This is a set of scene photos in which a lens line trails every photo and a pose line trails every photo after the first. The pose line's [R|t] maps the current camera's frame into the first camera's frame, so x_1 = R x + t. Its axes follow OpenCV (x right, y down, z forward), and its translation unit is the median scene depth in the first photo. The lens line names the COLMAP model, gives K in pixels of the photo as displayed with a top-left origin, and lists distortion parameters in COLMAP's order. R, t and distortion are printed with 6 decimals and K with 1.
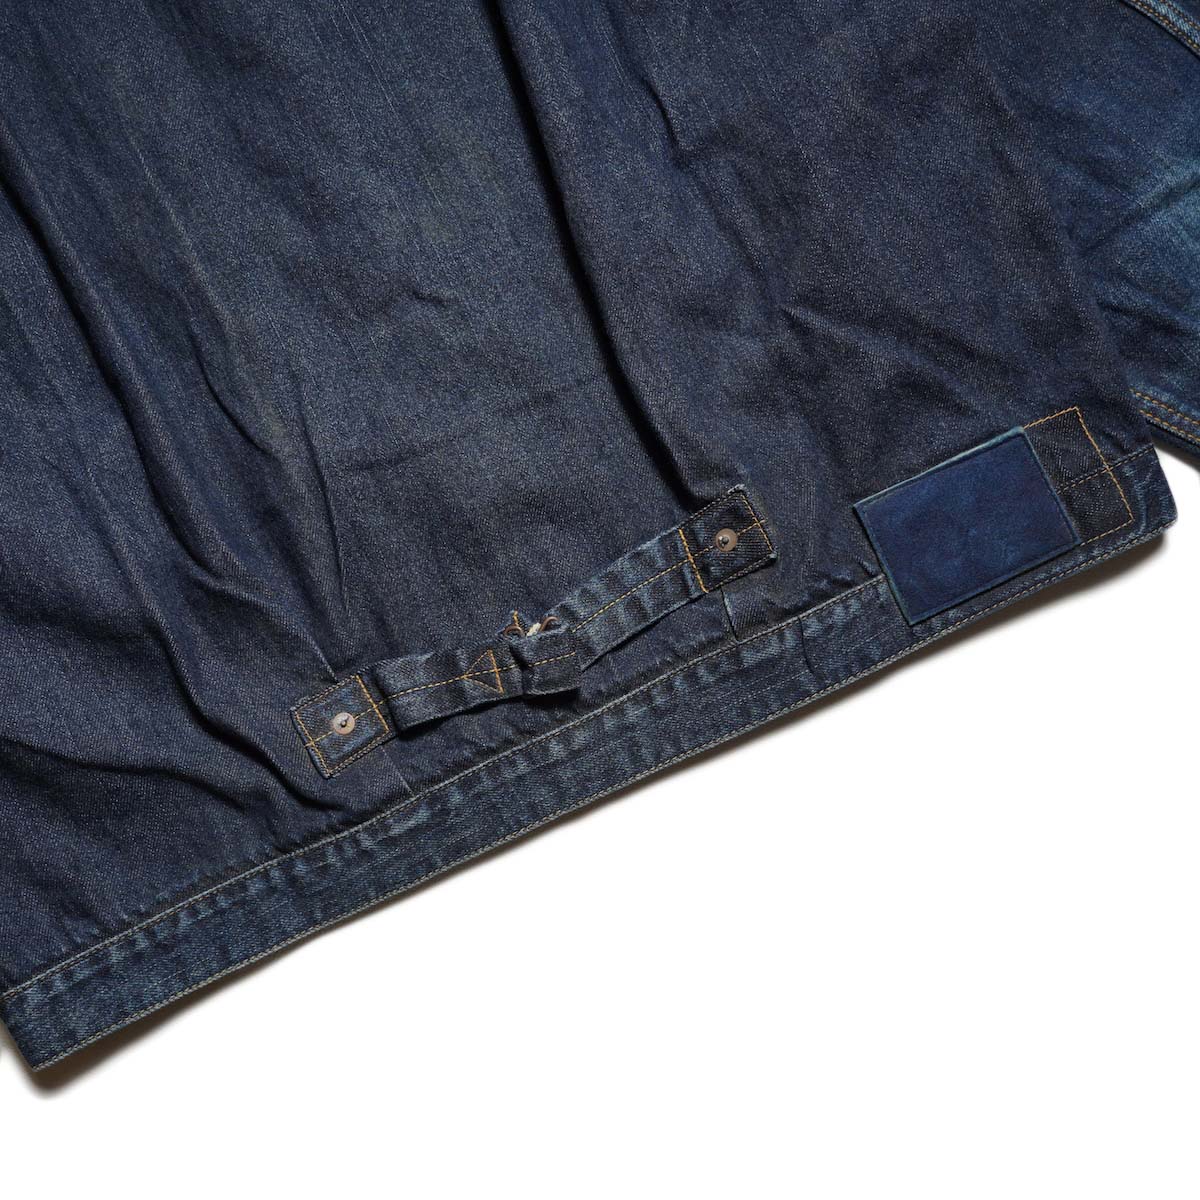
lens RADIAL K [[1394.5, 0, 600.0], [0, 1394.5, 600.0], [0, 0, 1]] dist [-0.017047, 0.027132]
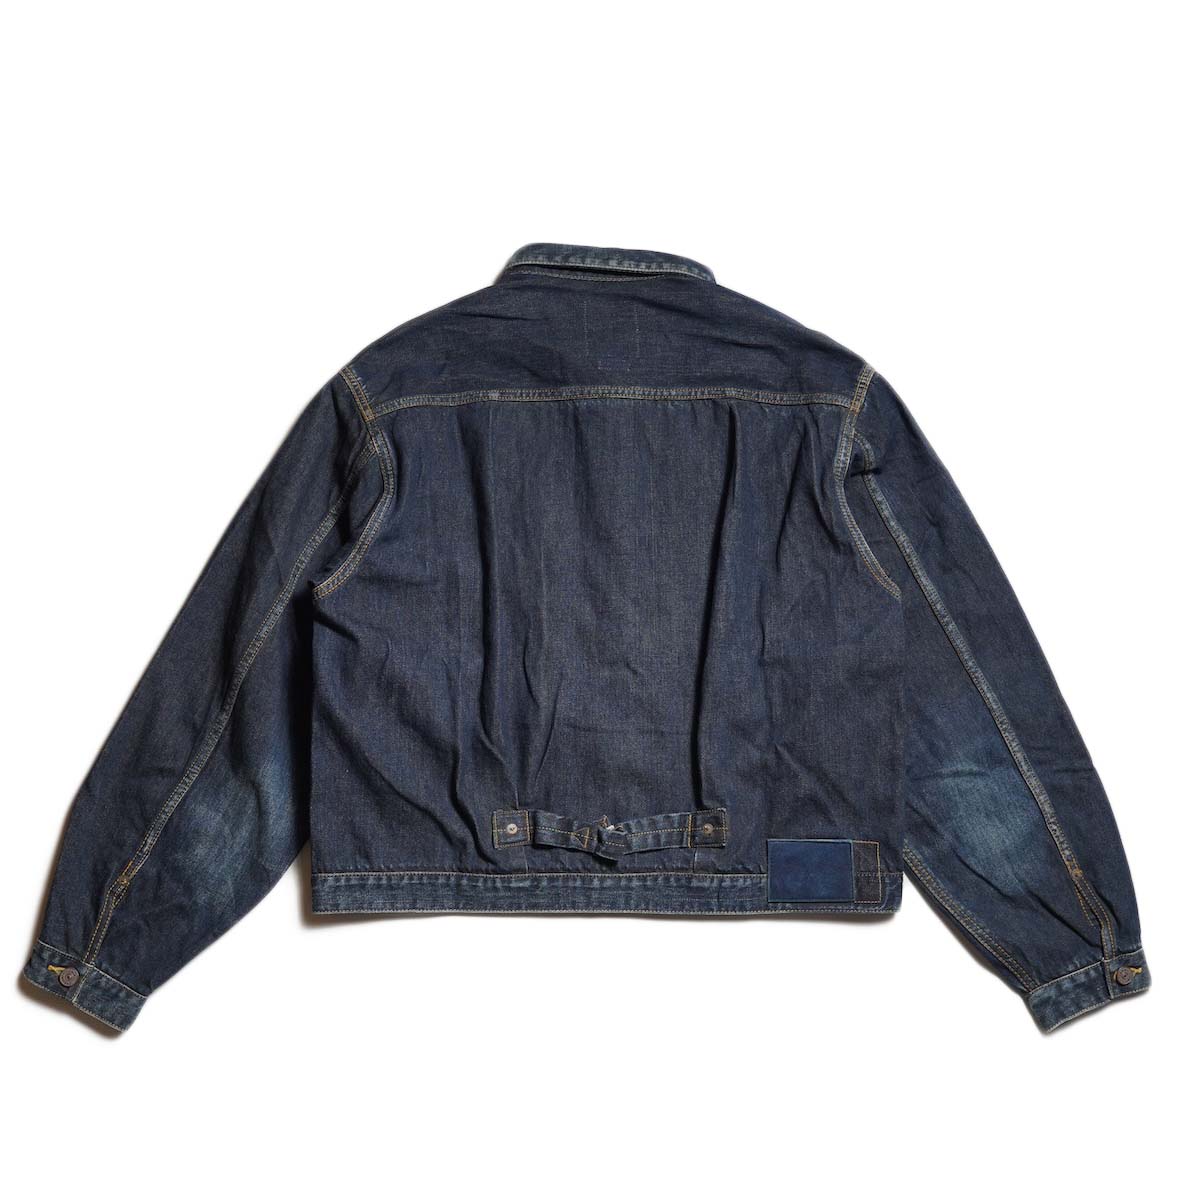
lens RADIAL K [[1394.5, 0, 600.0], [0, 1394.5, 600.0], [0, 0, 1]] dist [-0.017047, 0.027132]
pose [[0.901659, 0.430726, -0.038560, -0.131327], [-0.431776, 0.891704, -0.135770, 0.006805], [-0.024096, 0.139067, 0.989990, -1.199608]]
